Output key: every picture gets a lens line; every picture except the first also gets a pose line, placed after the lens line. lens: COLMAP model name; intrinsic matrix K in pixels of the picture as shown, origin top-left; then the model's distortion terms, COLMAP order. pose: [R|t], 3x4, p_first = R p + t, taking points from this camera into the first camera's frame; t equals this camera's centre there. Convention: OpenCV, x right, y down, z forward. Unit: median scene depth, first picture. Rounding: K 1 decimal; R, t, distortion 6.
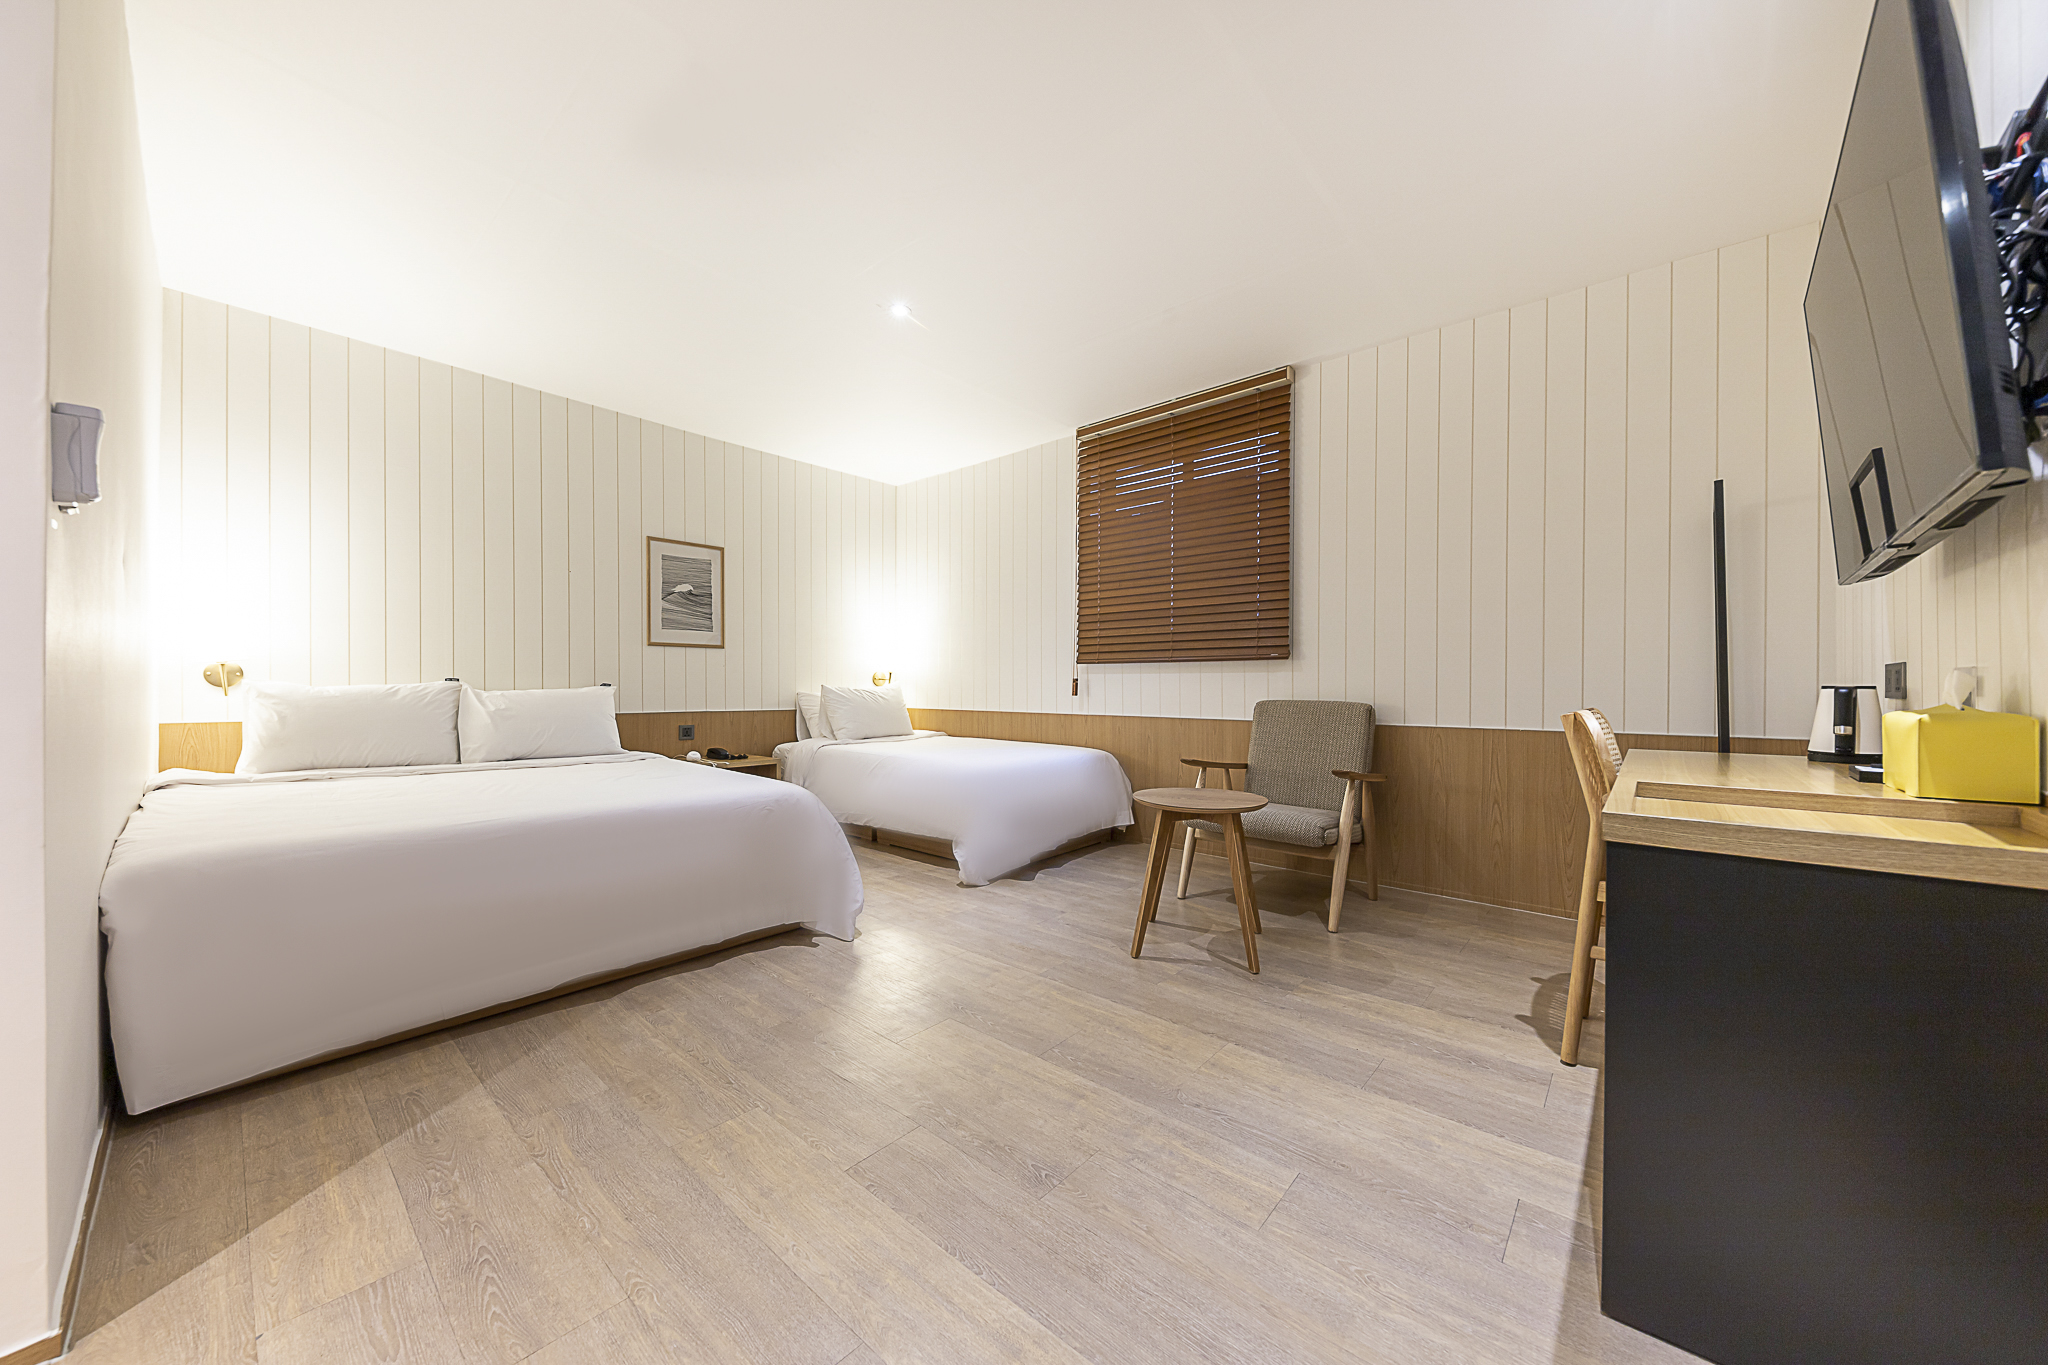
lens RADIAL K [[712.3, 0, 1017.4], [0, 712.3, 696.5], [0, 0, 1]] dist [-0.011742, -0.000788]
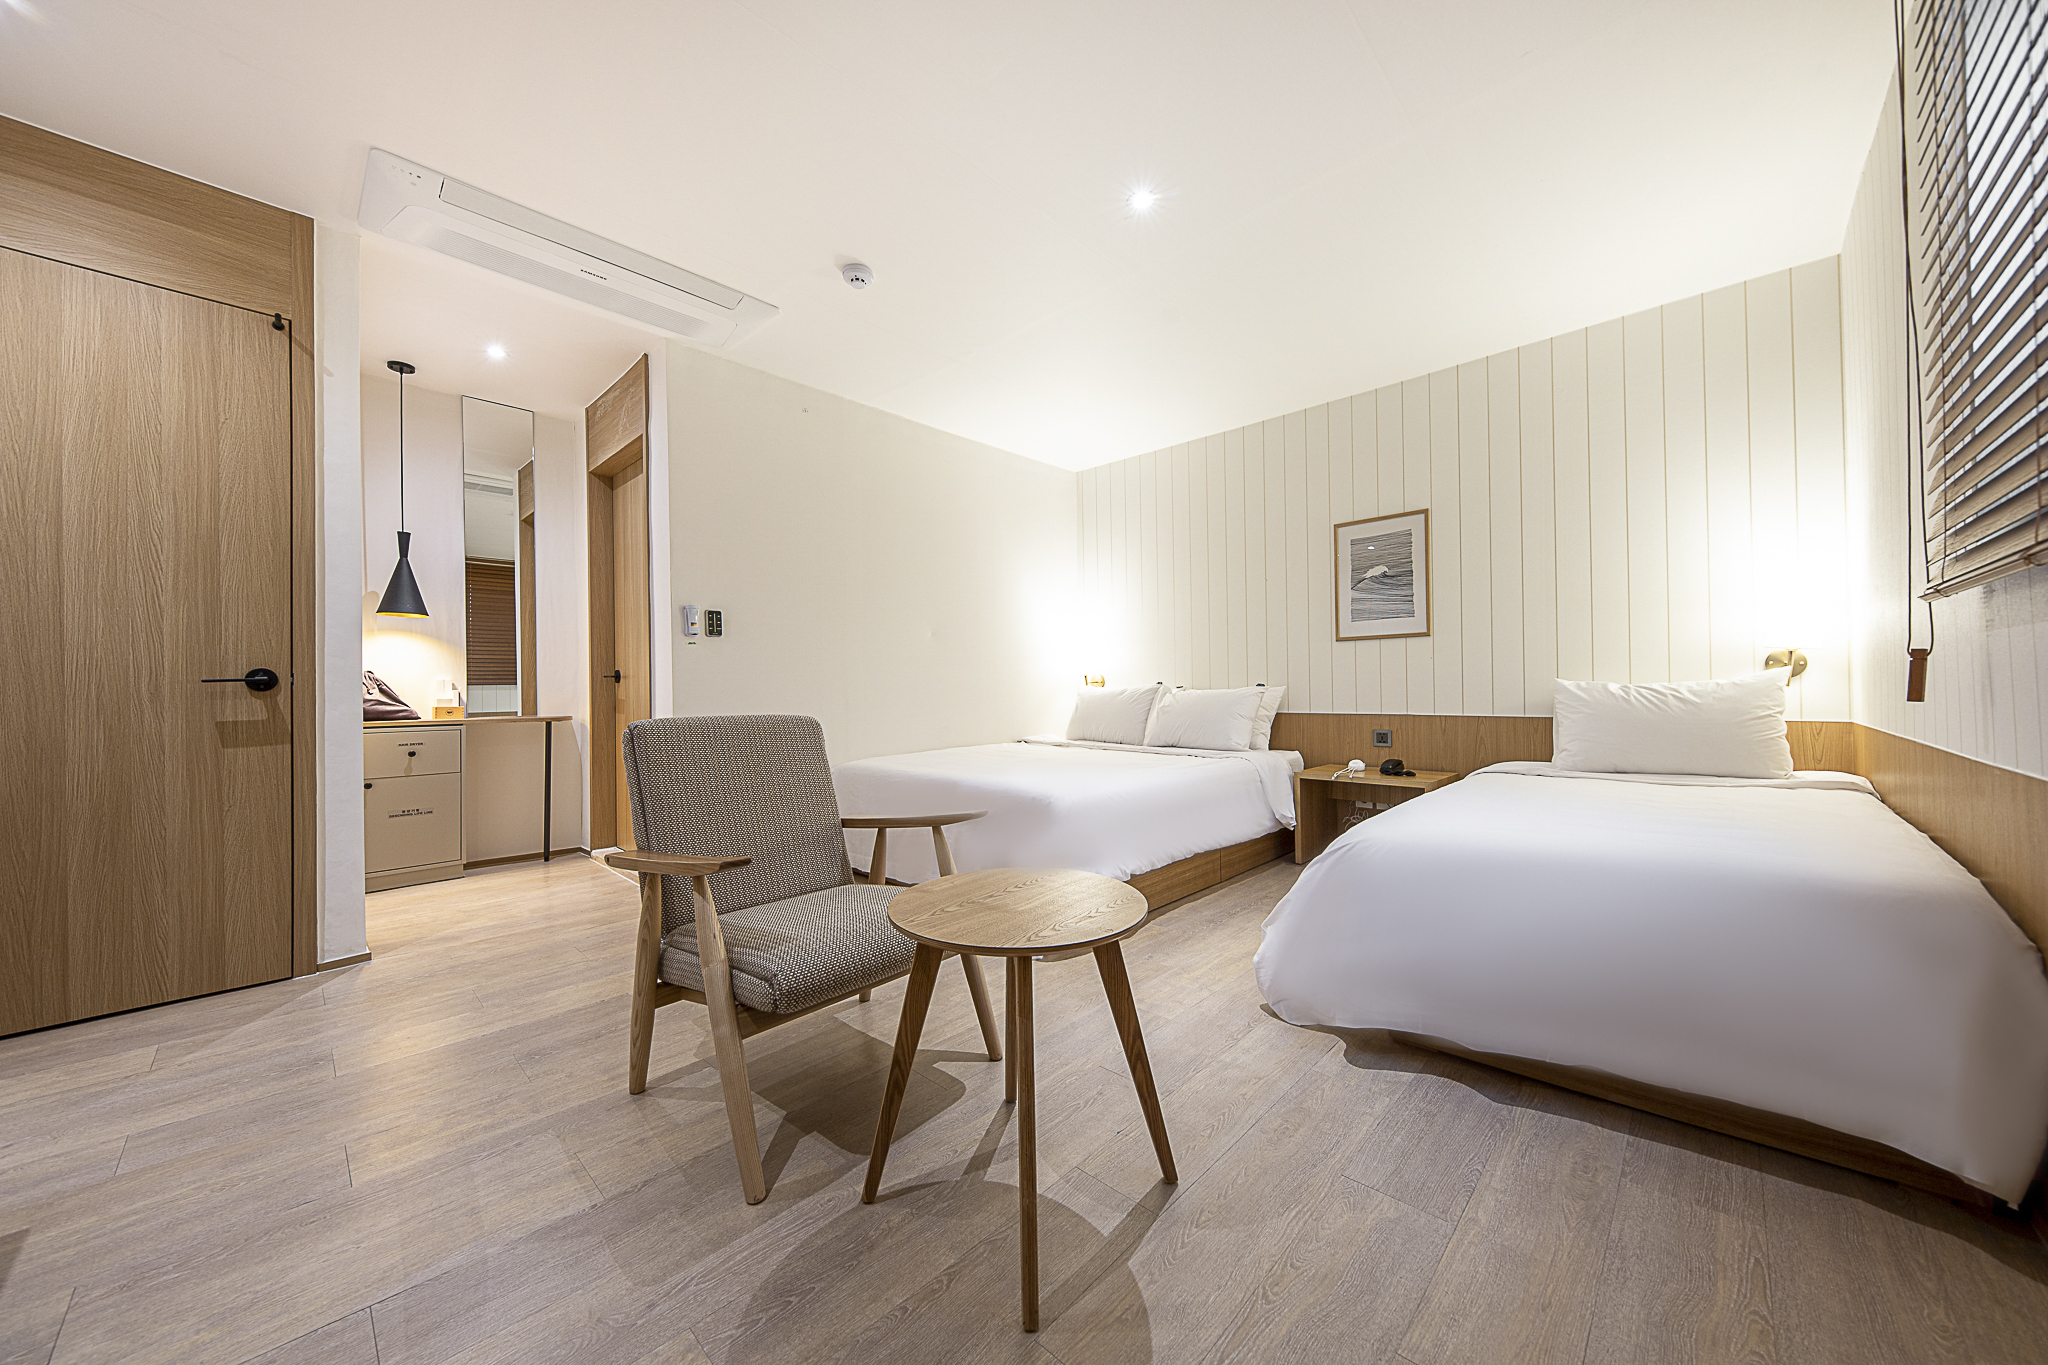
lens RADIAL K [[712.3, 0, 1027.6], [0, 712.3, 684.7], [0, 0, 1]] dist [-0.011742, -0.000788]
pose [[-0.029002, -0.008578, -0.999543, 0.425476], [0.001344, 0.999962, -0.008621, -0.007073], [0.999578, -0.001593, -0.028990, 0.619240]]
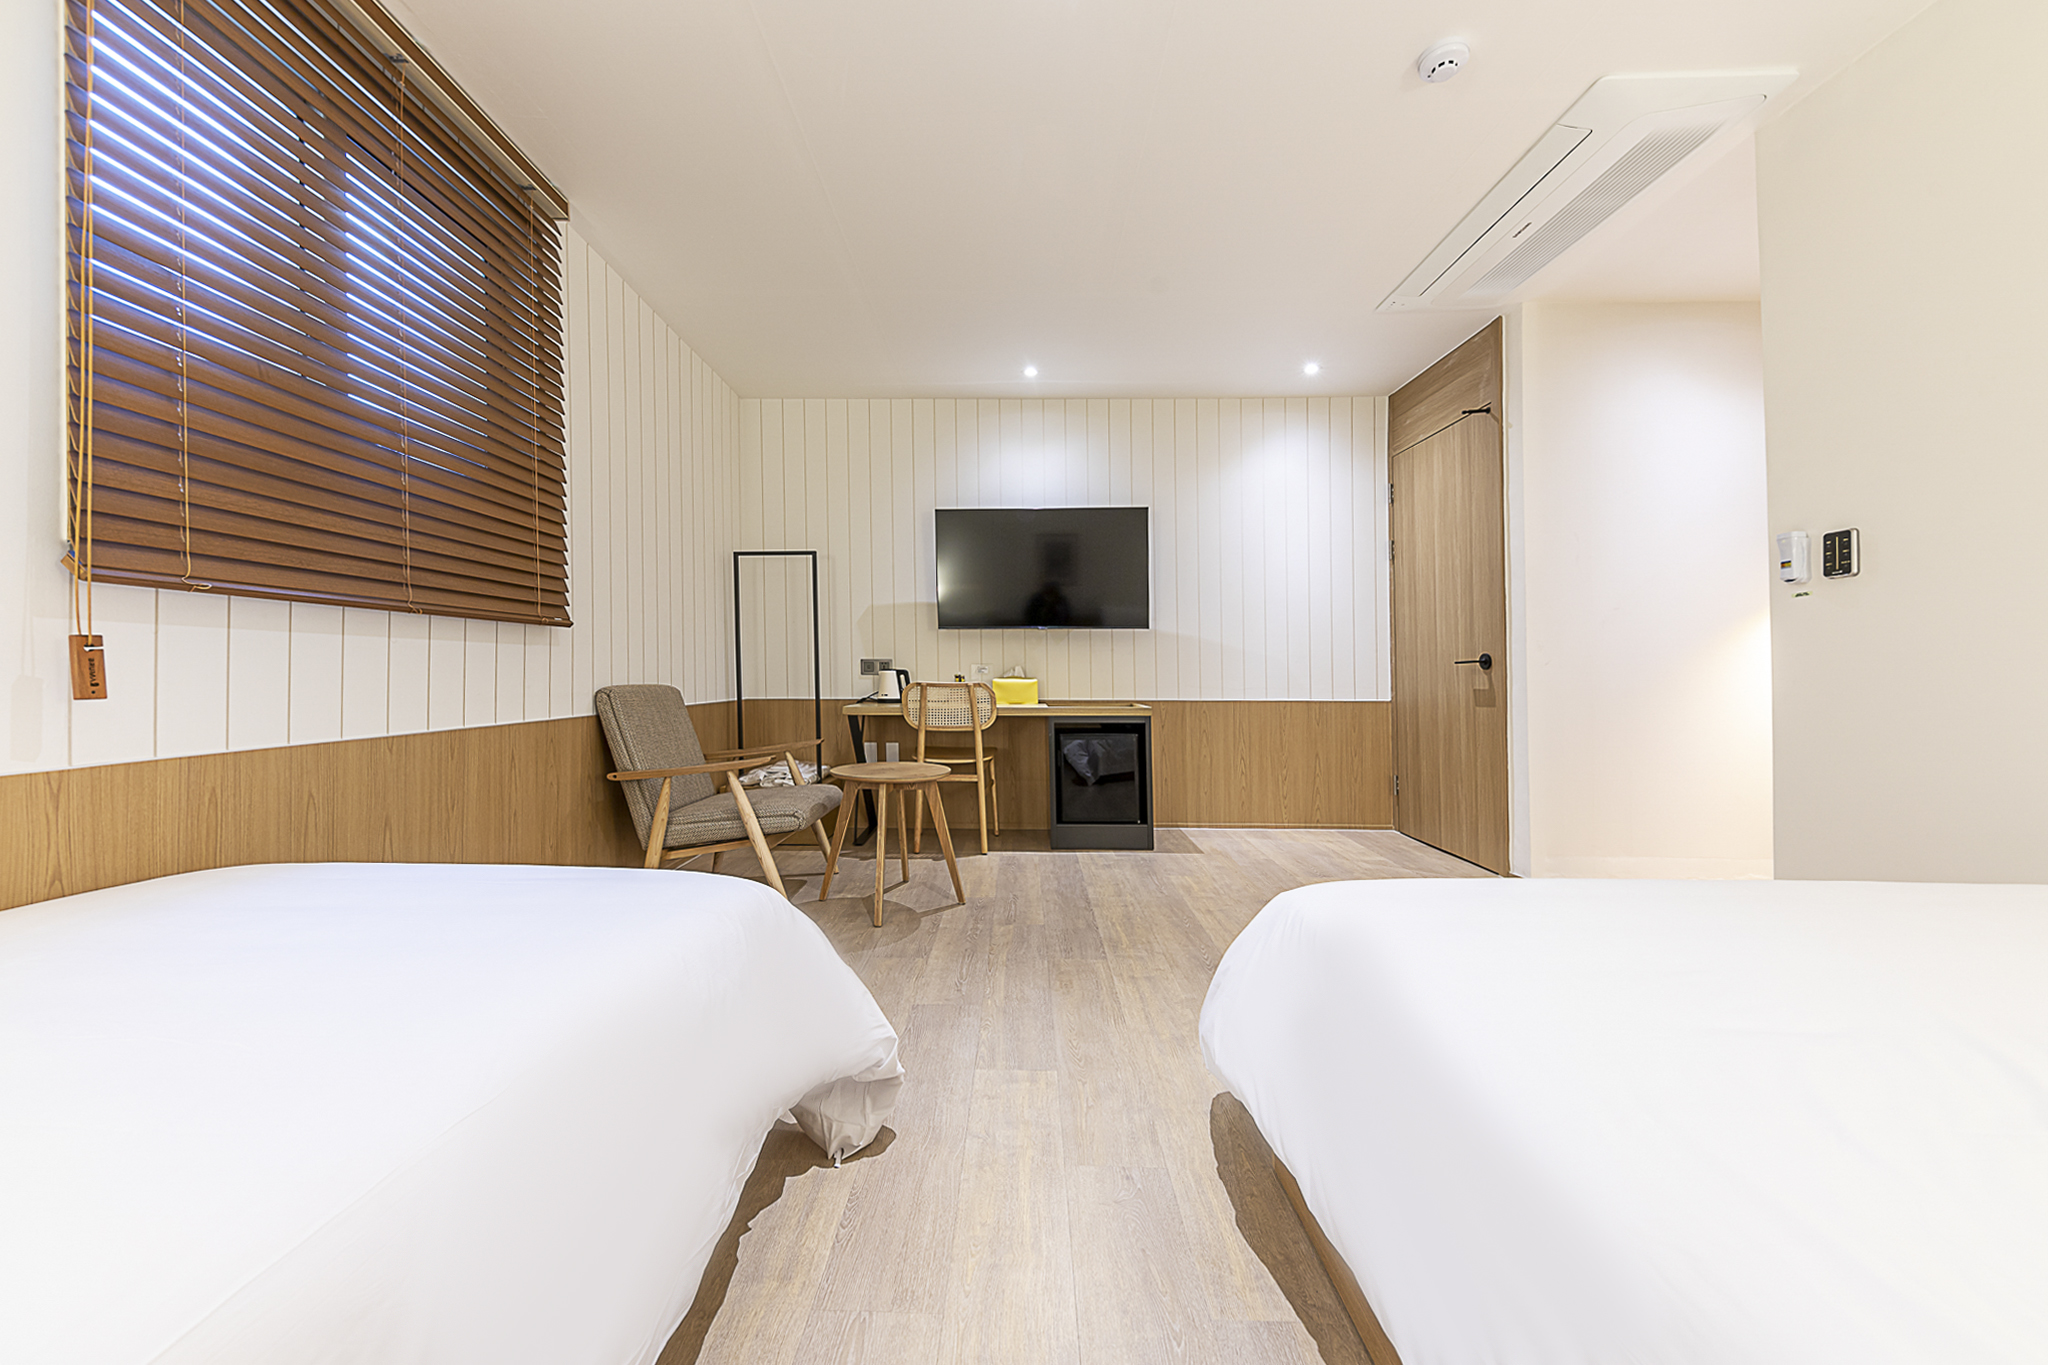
lens RADIAL K [[712.3, 0, 995.3], [0, 712.3, 672.3], [0, 0, 1]] dist [-0.011742, -0.000788]
pose [[-0.634476, -0.009429, 0.772885, -0.340729], [0.001485, 0.999909, 0.013418, -0.014768], [-0.772941, 0.009661, -0.634405, 0.931889]]
